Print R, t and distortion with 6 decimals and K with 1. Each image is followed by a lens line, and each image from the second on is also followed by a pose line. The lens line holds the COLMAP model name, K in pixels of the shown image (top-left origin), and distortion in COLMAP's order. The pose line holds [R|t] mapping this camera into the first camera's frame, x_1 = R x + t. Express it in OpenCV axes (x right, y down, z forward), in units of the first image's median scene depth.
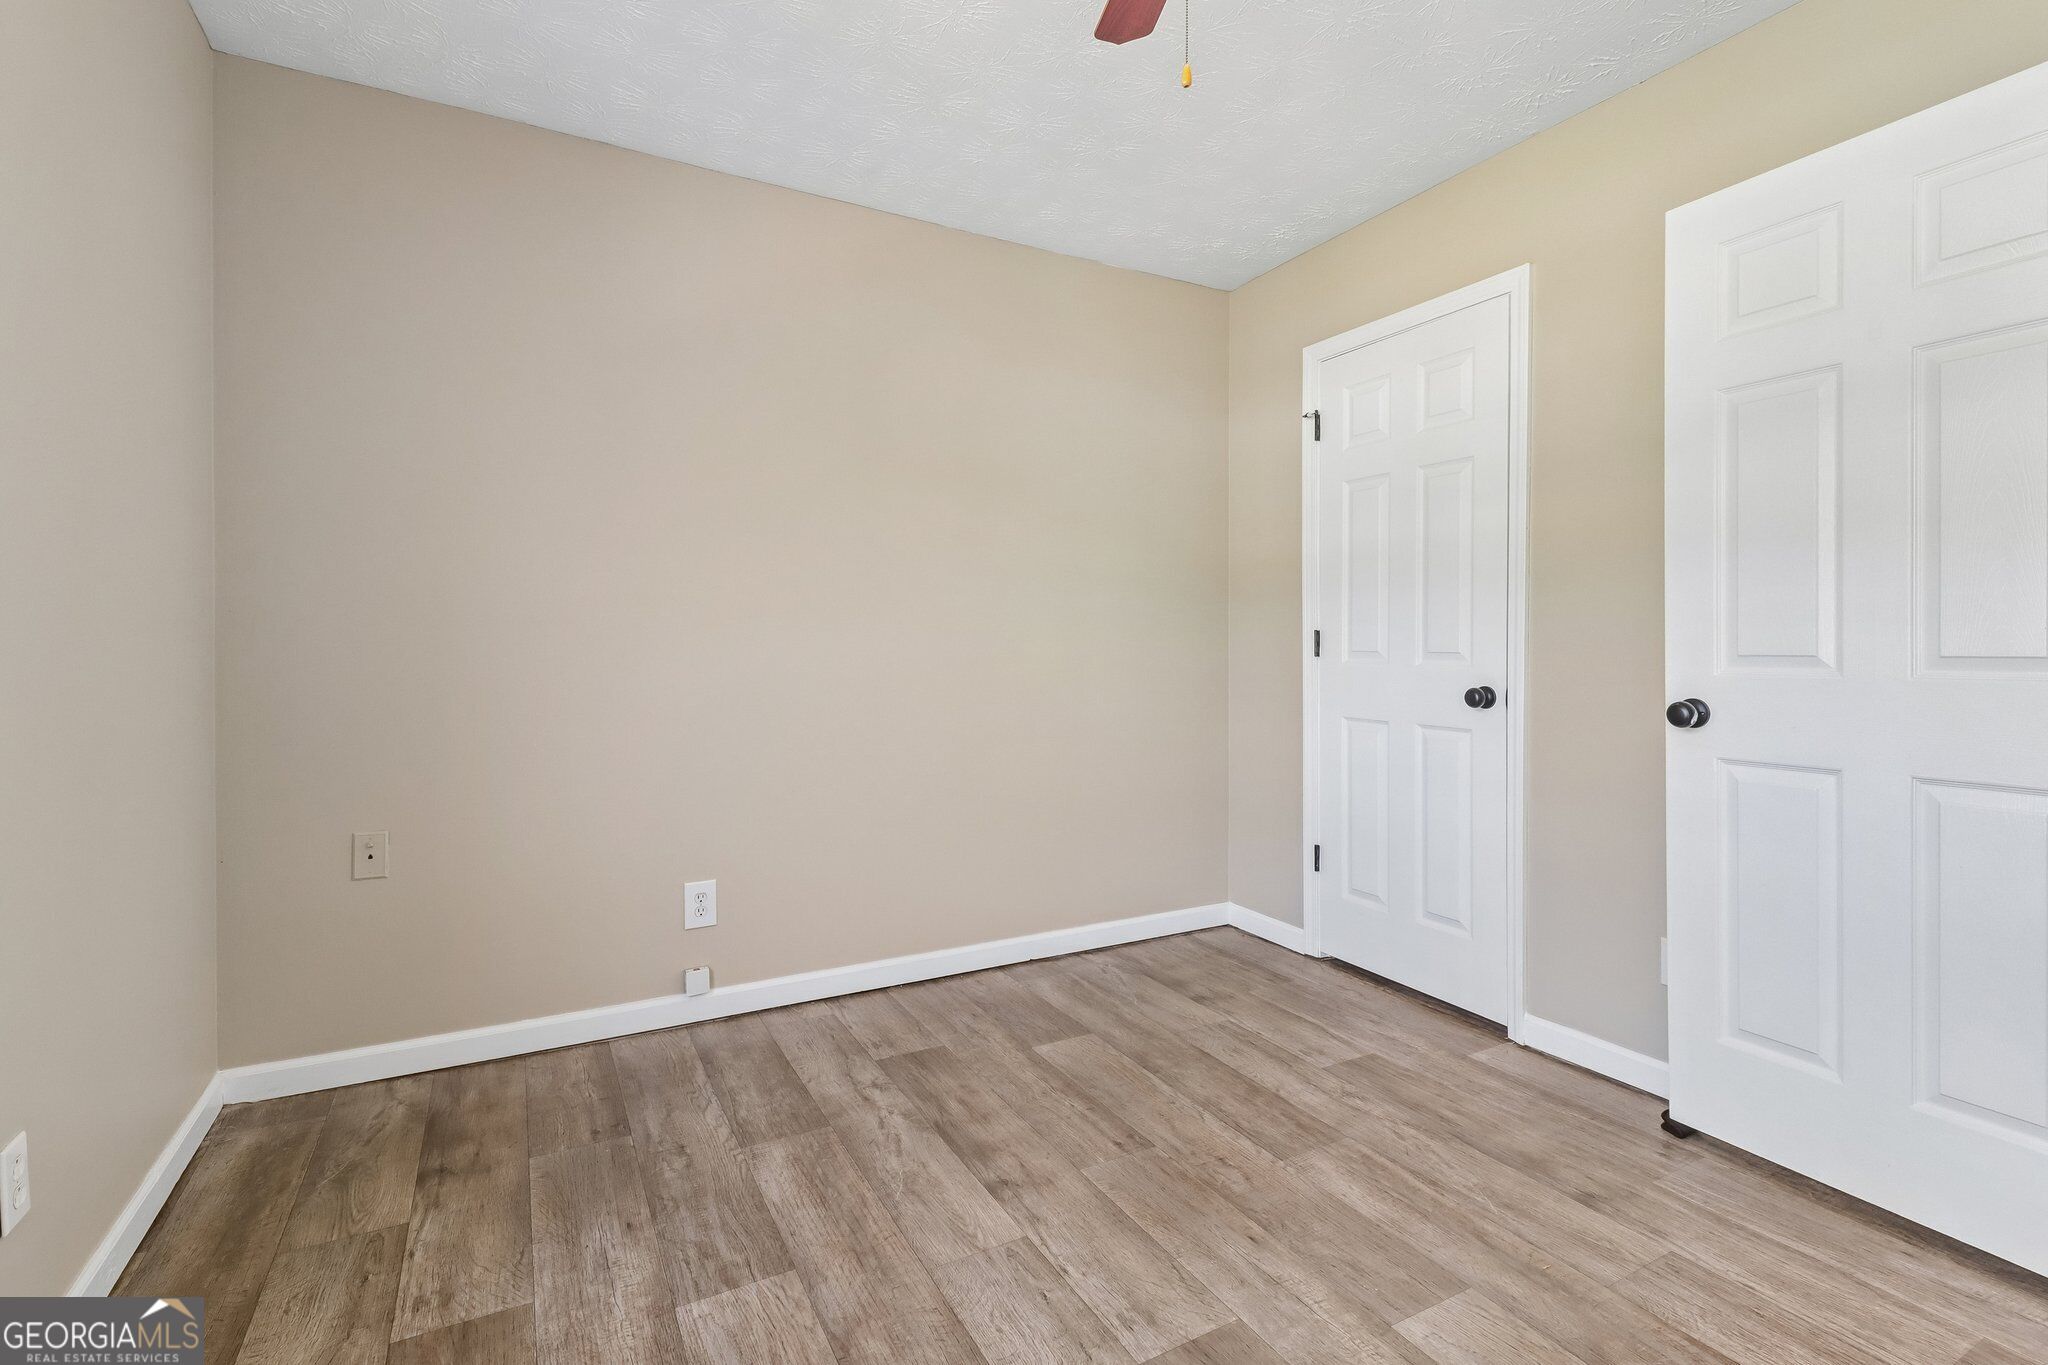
lens RADIAL K [[914.4, 0, 1018.4], [0, 914.4, 611.9], [0, 0, 1]] dist [0.009013, -0.000985]
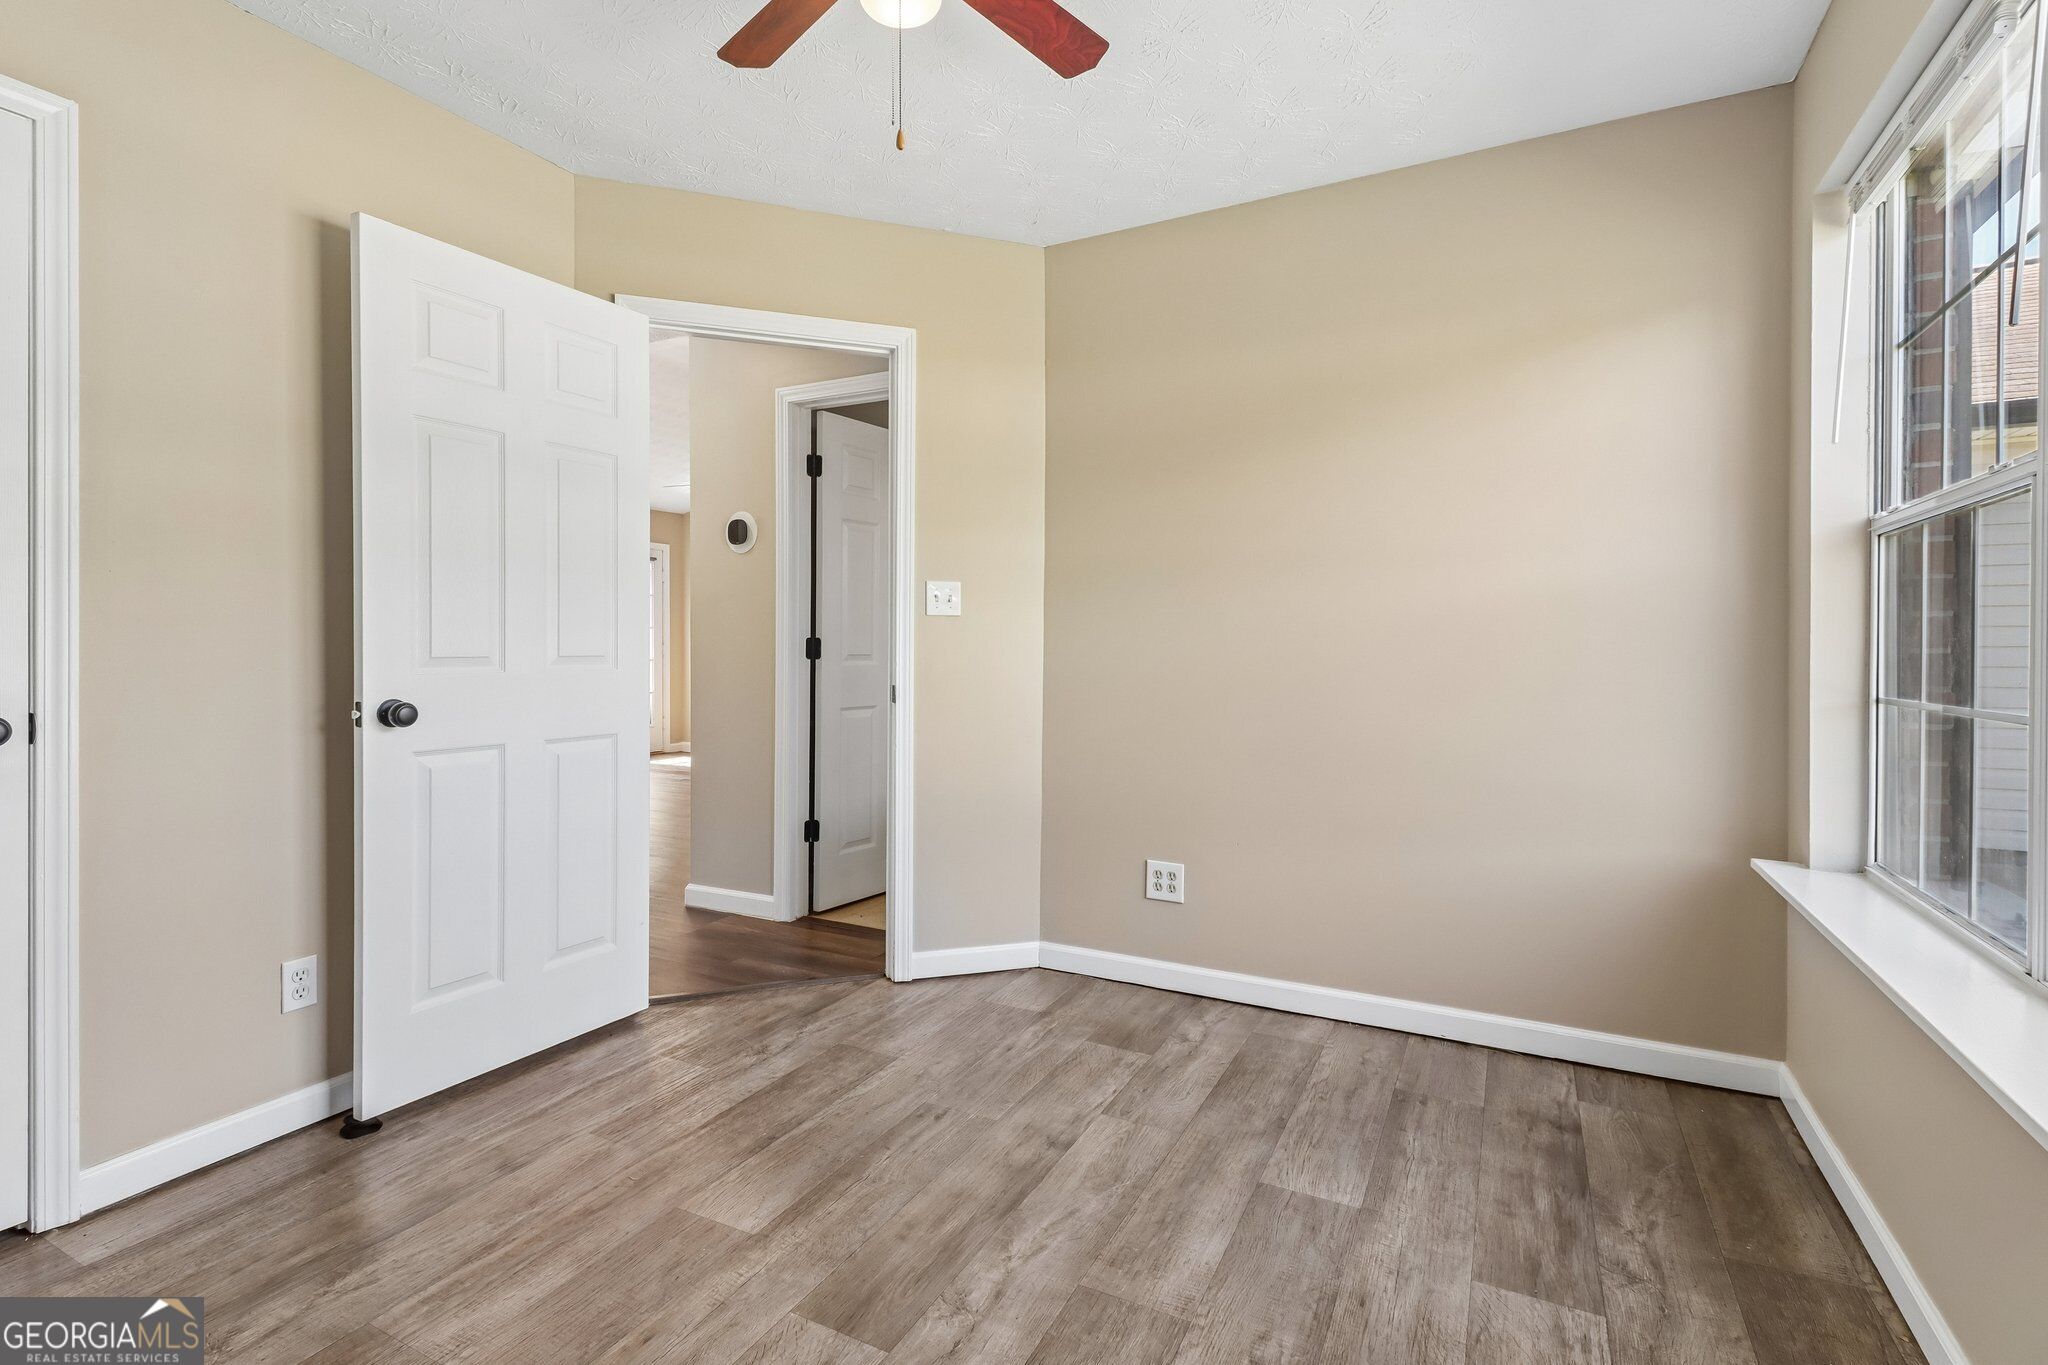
lens RADIAL K [[943.2, 0, 1038.4], [0, 943.2, 661.1], [0, 0, 1]] dist [0.024451, -0.016578]
pose [[-0.563374, -0.010917, 0.826130, -0.808368], [-0.028812, 0.999564, -0.006439, 0.053930], [-0.825699, -0.027430, -0.563443, 1.452156]]
